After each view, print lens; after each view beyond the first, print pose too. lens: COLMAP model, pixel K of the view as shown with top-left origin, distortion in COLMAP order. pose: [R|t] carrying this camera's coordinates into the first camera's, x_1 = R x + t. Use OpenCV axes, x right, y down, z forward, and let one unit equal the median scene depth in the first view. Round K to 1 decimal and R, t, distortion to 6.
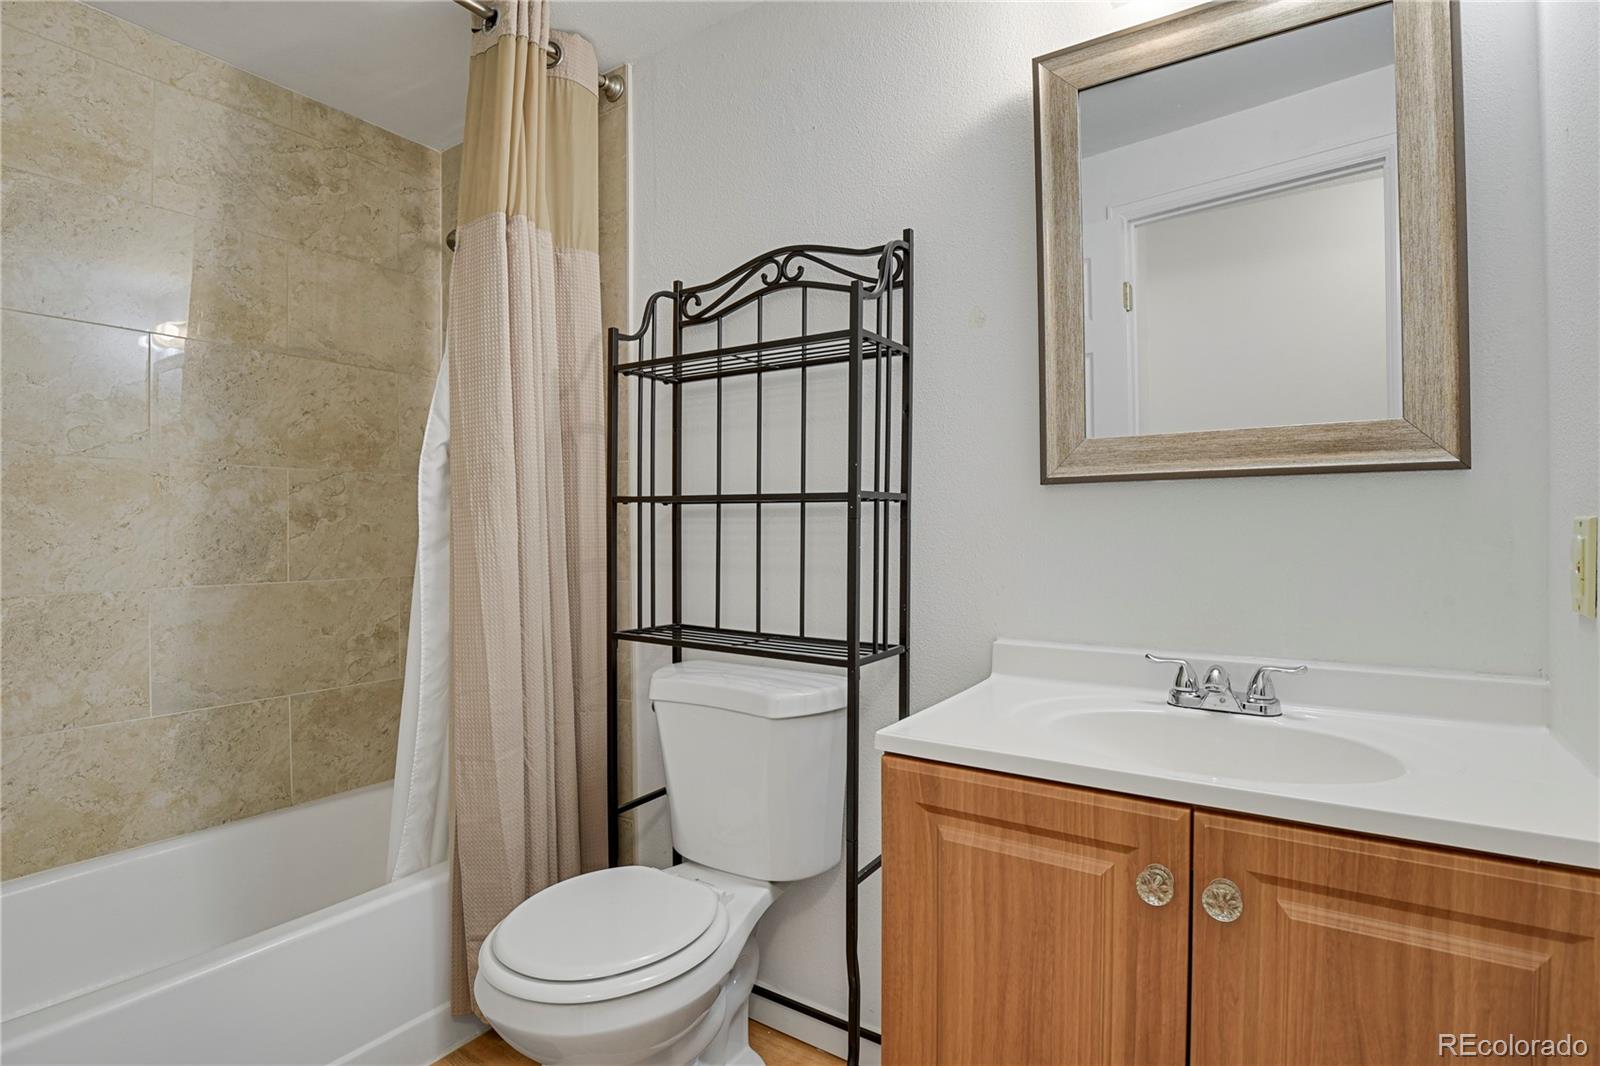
lens RADIAL K [[784.9, 0, 808.3], [0, 784.9, 533.9], [0, 0, 1]] dist [-0.025173, -0.001542]
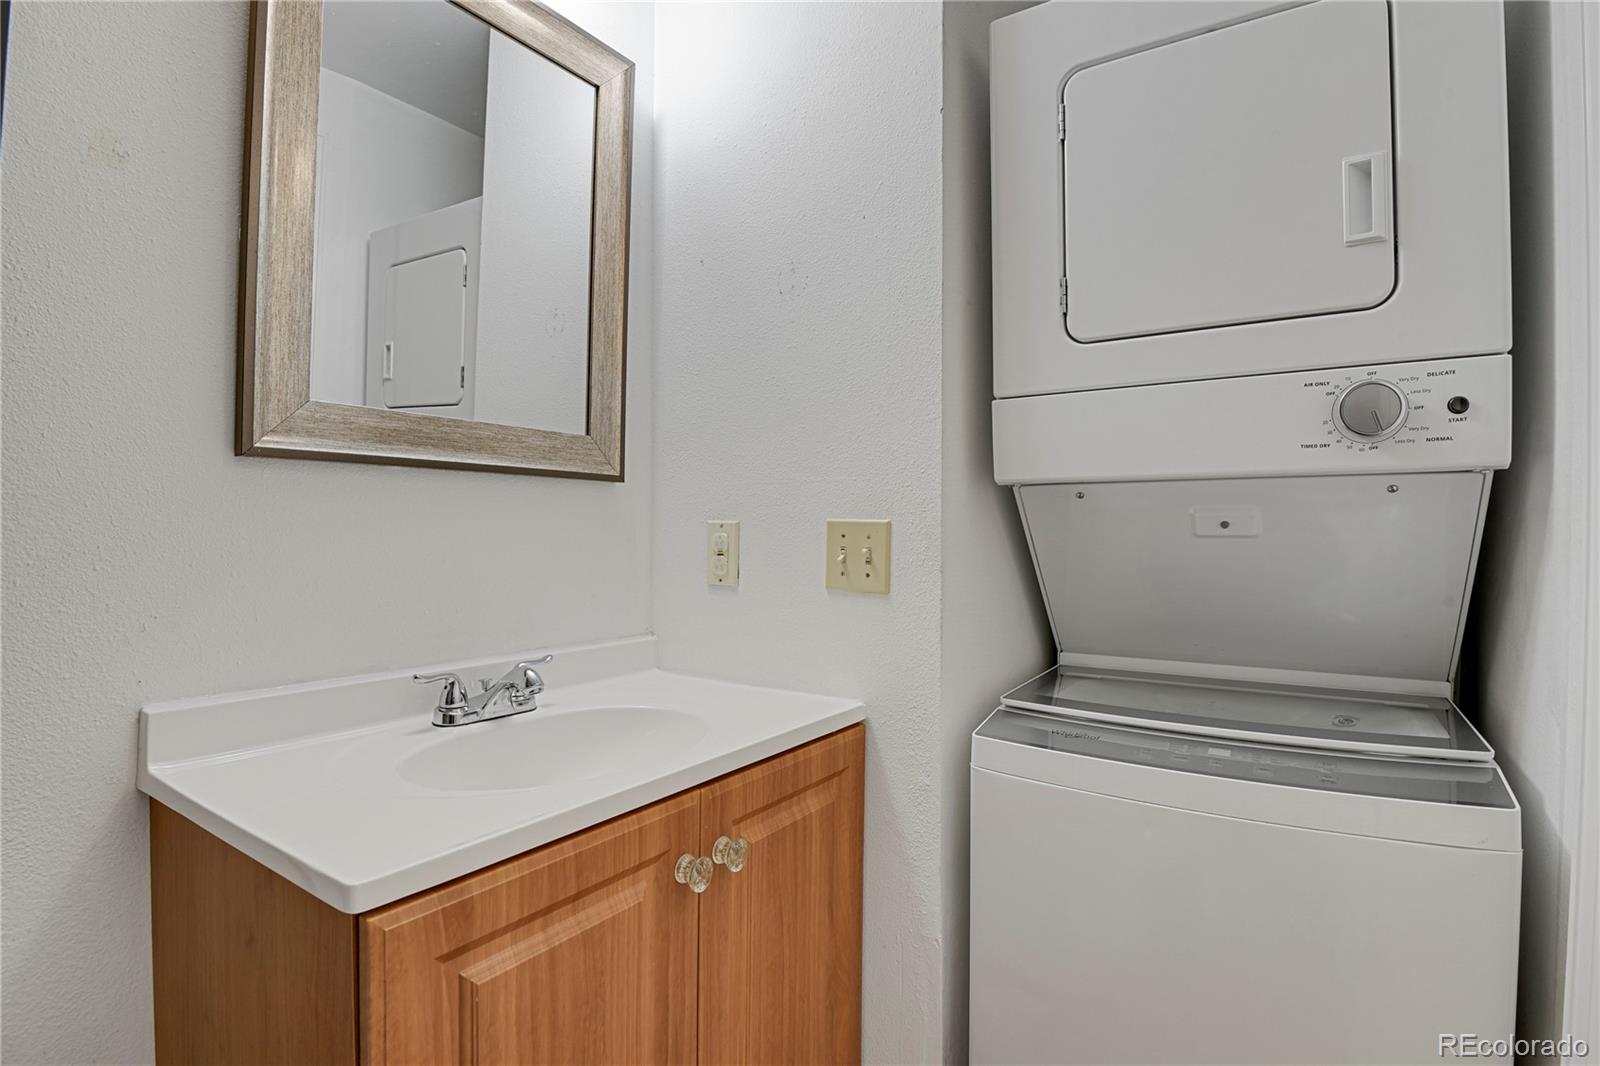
lens RADIAL K [[784.9, 0, 808.3], [0, 784.9, 533.9], [0, 0, 1]] dist [-0.025173, -0.001542]
pose [[0.000324, 0.001325, 0.999999, -0.515935], [-0.001175, 0.999998, -0.001325, 0.005353], [-0.999999, -0.001175, 0.000326, 0.754131]]
